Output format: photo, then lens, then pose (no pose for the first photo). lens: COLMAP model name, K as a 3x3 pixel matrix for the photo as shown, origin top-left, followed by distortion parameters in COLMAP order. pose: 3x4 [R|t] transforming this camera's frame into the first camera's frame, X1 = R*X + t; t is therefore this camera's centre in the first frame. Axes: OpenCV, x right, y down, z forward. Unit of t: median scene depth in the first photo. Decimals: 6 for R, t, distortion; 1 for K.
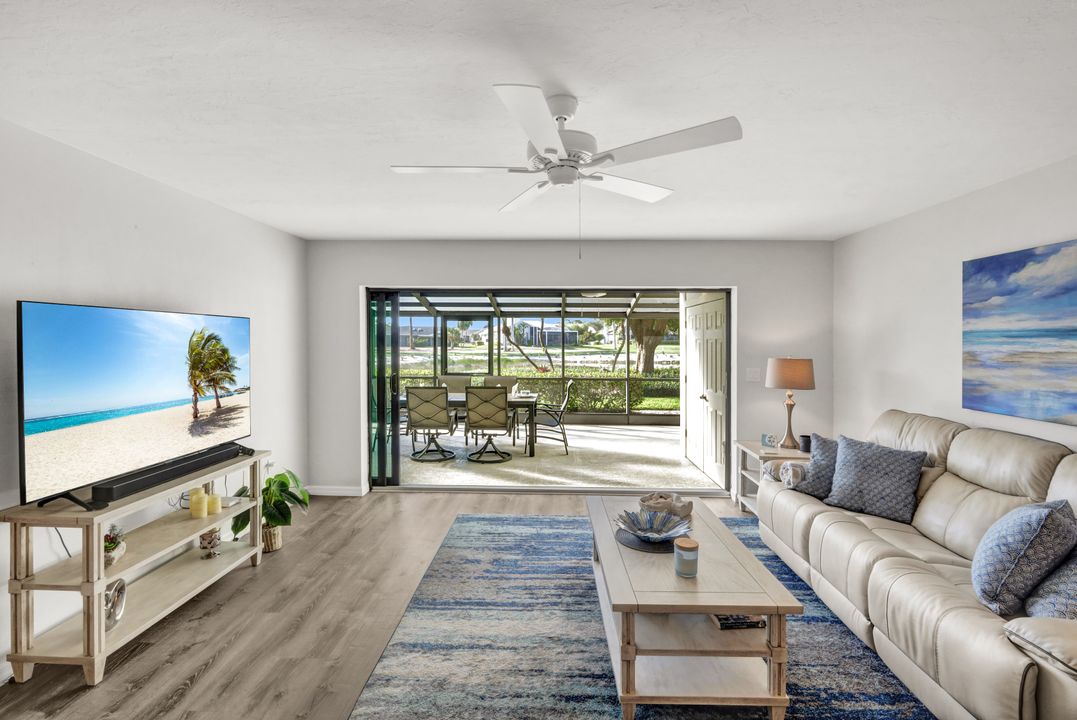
lens RADIAL K [[493.6, 0, 547.3], [0, 493.6, 341.2], [0, 0, 1]] dist [0.000946, 0.005331]
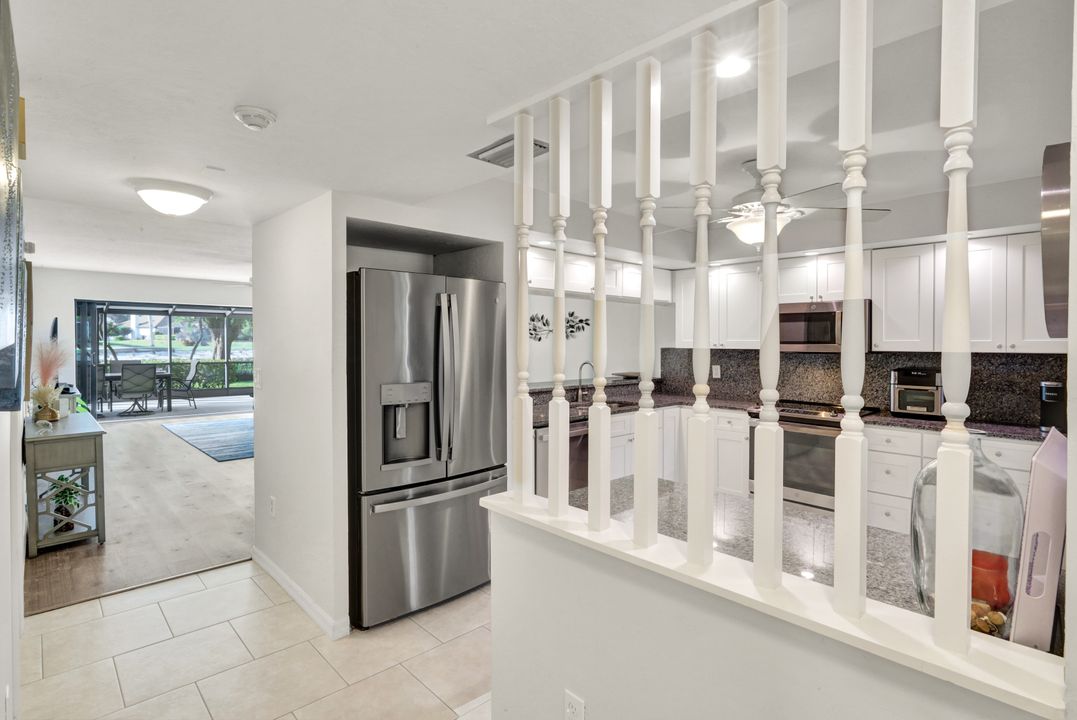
lens RADIAL K [[524.9, 0, 527.5], [0, 524.9, 350.2], [0, 0, 1]] dist [0.008887, 0.000363]
pose [[0.721492, -0.012902, 0.692302, -0.748801], [-0.004271, 0.999724, 0.023082, 0.014124], [-0.692409, -0.019610, 0.721238, -1.906253]]
